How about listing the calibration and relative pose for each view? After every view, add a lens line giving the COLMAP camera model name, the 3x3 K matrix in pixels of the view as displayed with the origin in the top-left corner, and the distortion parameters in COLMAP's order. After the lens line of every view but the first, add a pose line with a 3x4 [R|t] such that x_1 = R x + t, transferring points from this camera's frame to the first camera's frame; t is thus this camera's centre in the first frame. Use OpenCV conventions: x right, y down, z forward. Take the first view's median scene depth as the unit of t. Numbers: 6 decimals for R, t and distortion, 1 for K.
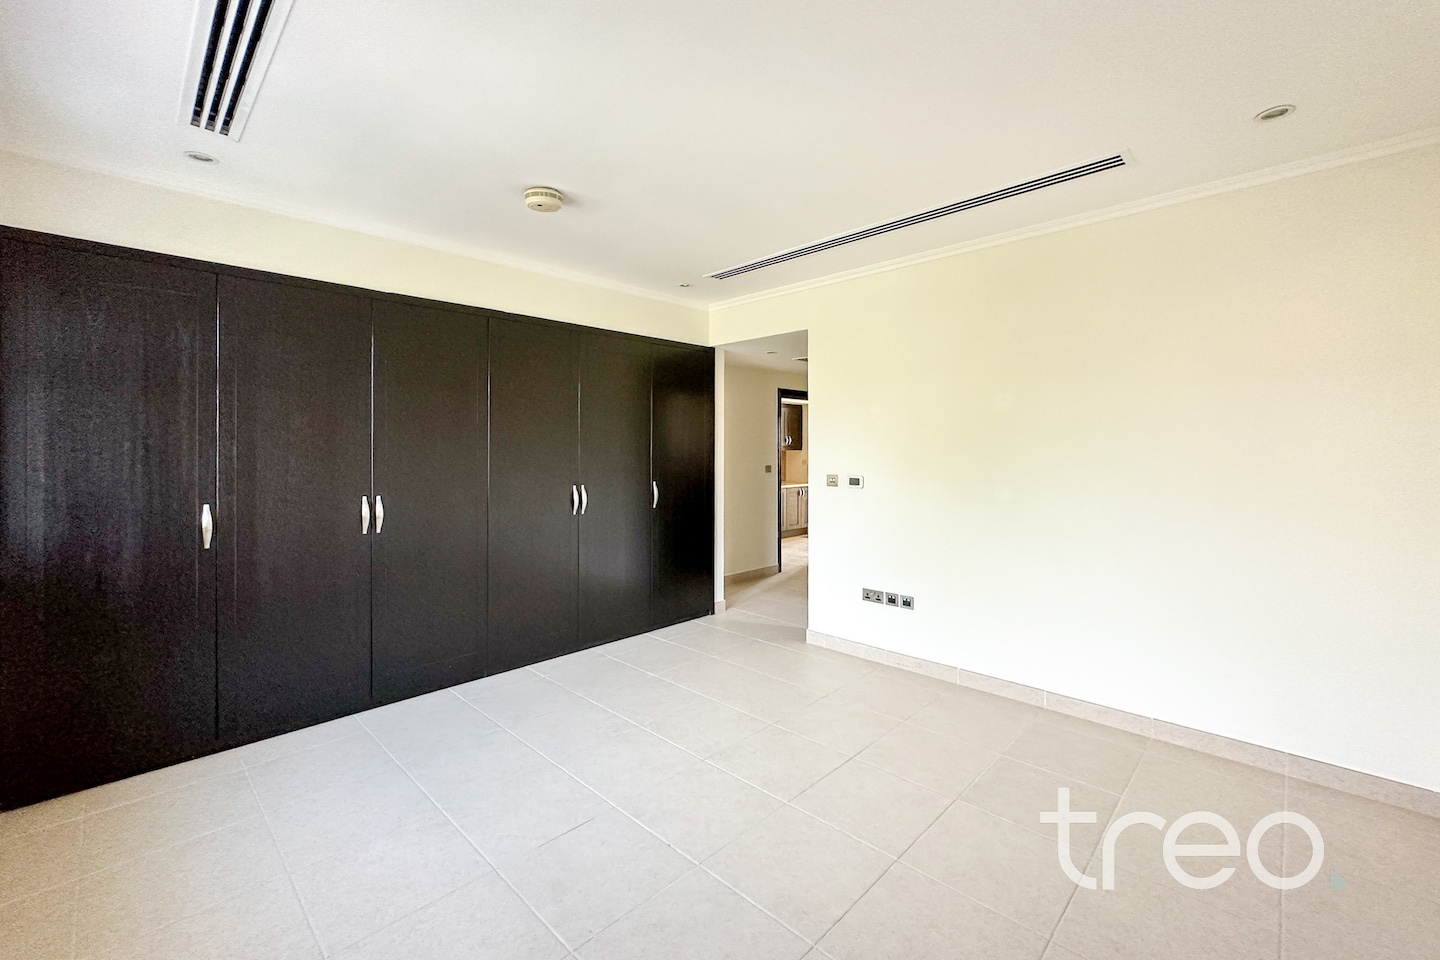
lens RADIAL K [[591.4, 0, 721.8], [0, 591.4, 451.5], [0, 0, 1]] dist [0.014366, 0.000386]
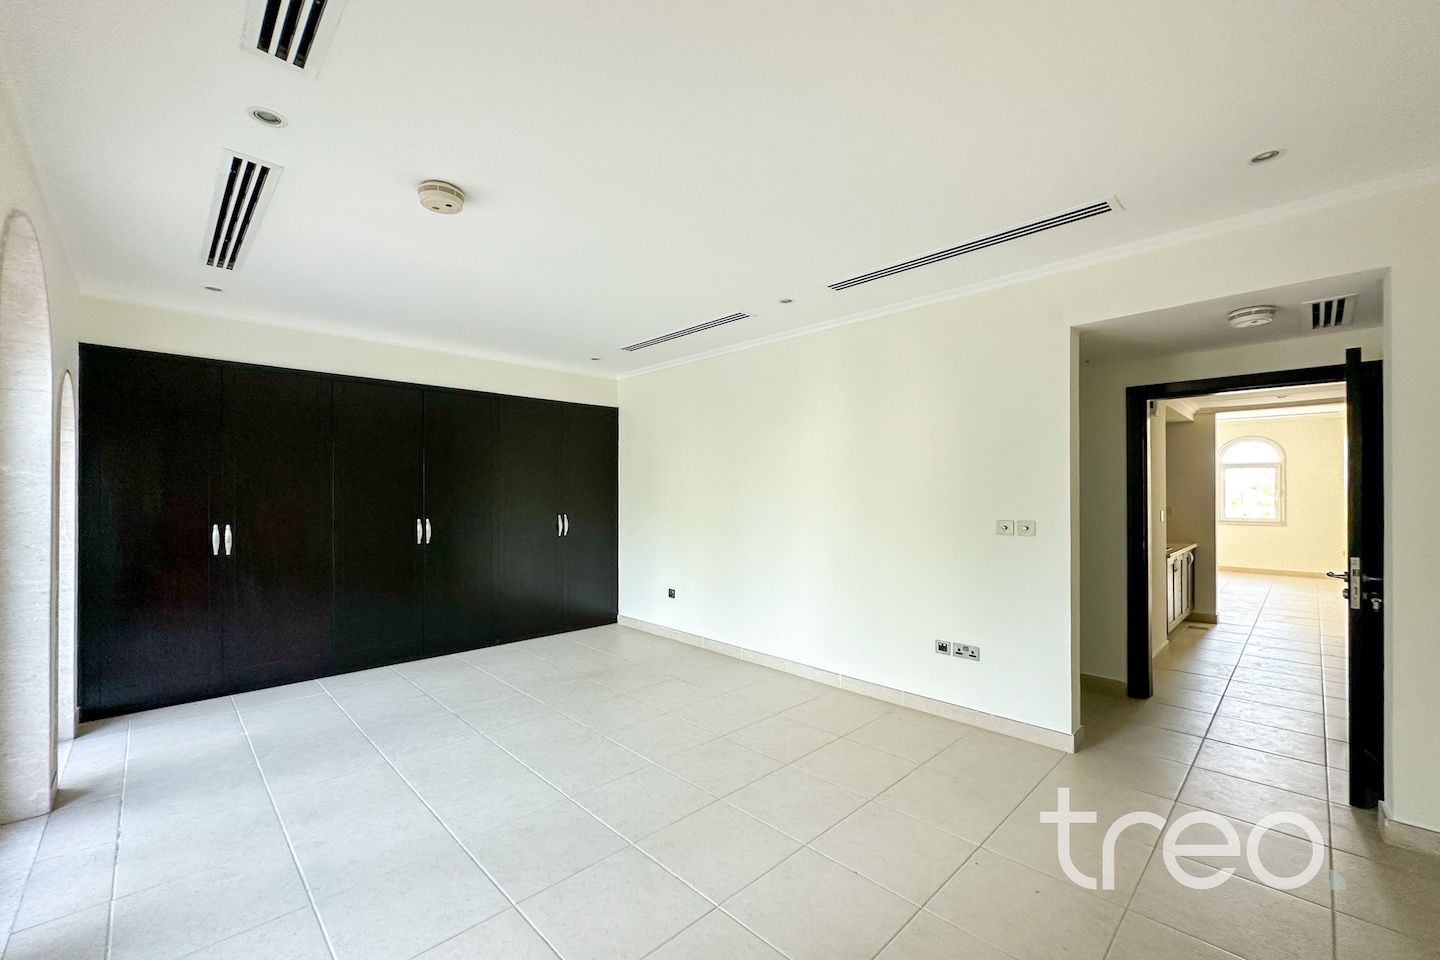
lens RADIAL K [[589.3, 0, 720.0], [0, 589.3, 480.0], [0, 0, 1]] dist [0.010143, 0.000065]
pose [[0.999544, -0.001440, -0.030157, 0.326847], [0.000908, 0.999844, -0.017662, -0.002950], [0.030177, 0.017627, 0.999389, -0.318371]]
